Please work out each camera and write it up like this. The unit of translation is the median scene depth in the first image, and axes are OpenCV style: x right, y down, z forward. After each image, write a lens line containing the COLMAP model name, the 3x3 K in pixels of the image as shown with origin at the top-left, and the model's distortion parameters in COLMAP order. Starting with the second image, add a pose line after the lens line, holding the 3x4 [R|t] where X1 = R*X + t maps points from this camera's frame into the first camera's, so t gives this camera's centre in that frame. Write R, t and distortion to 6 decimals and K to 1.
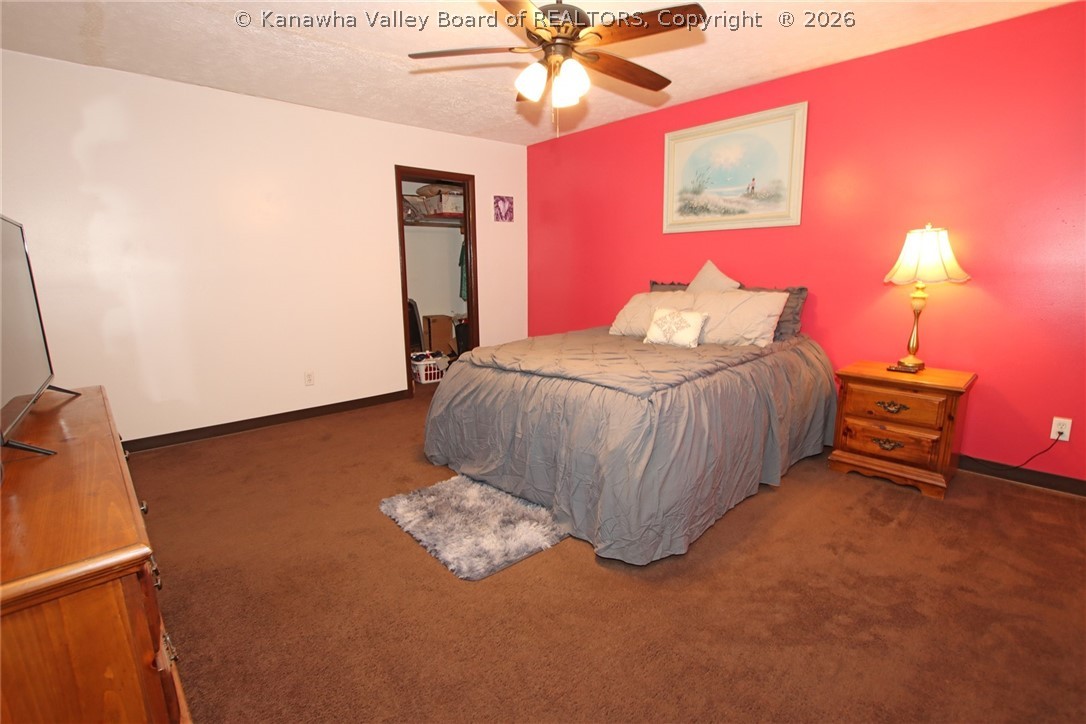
lens RADIAL K [[500.3, 0, 541.5], [0, 500.3, 357.9], [0, 0, 1]] dist [-0.026599, 0.000076]
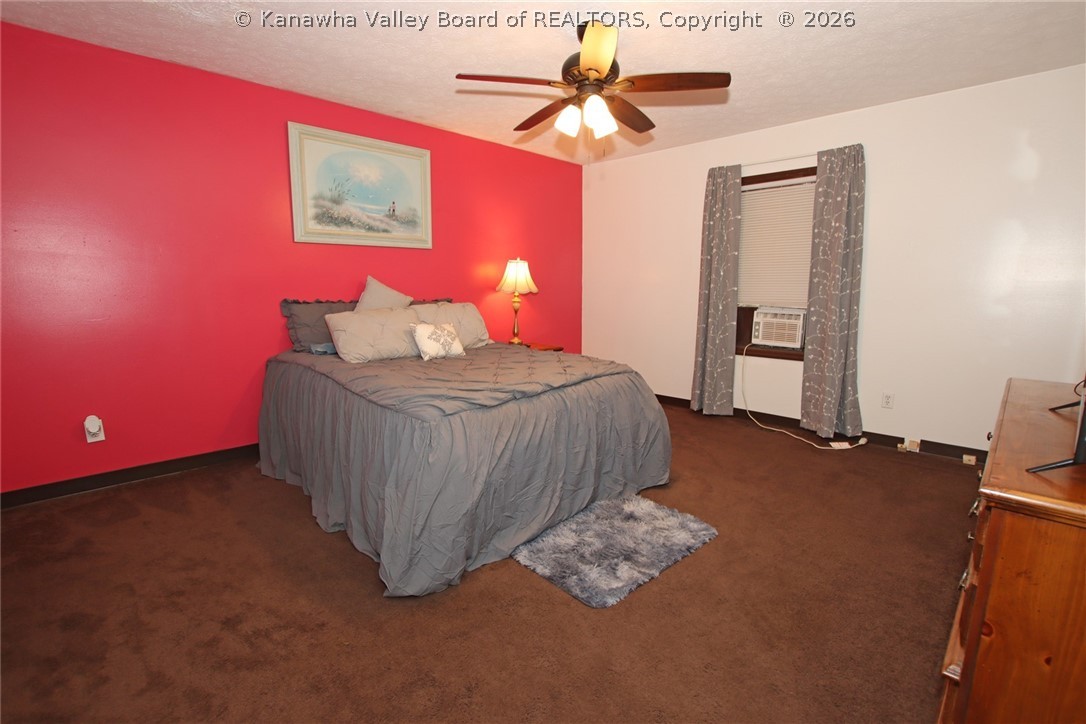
lens RADIAL K [[500.3, 0, 541.5], [0, 500.3, 357.9], [0, 0, 1]] dist [-0.026599, 0.000076]
pose [[-0.025731, -0.136115, 0.990359, -0.693880], [0.175695, 0.974650, 0.138521, -0.118578], [-0.984108, 0.177565, -0.001164, 0.722406]]
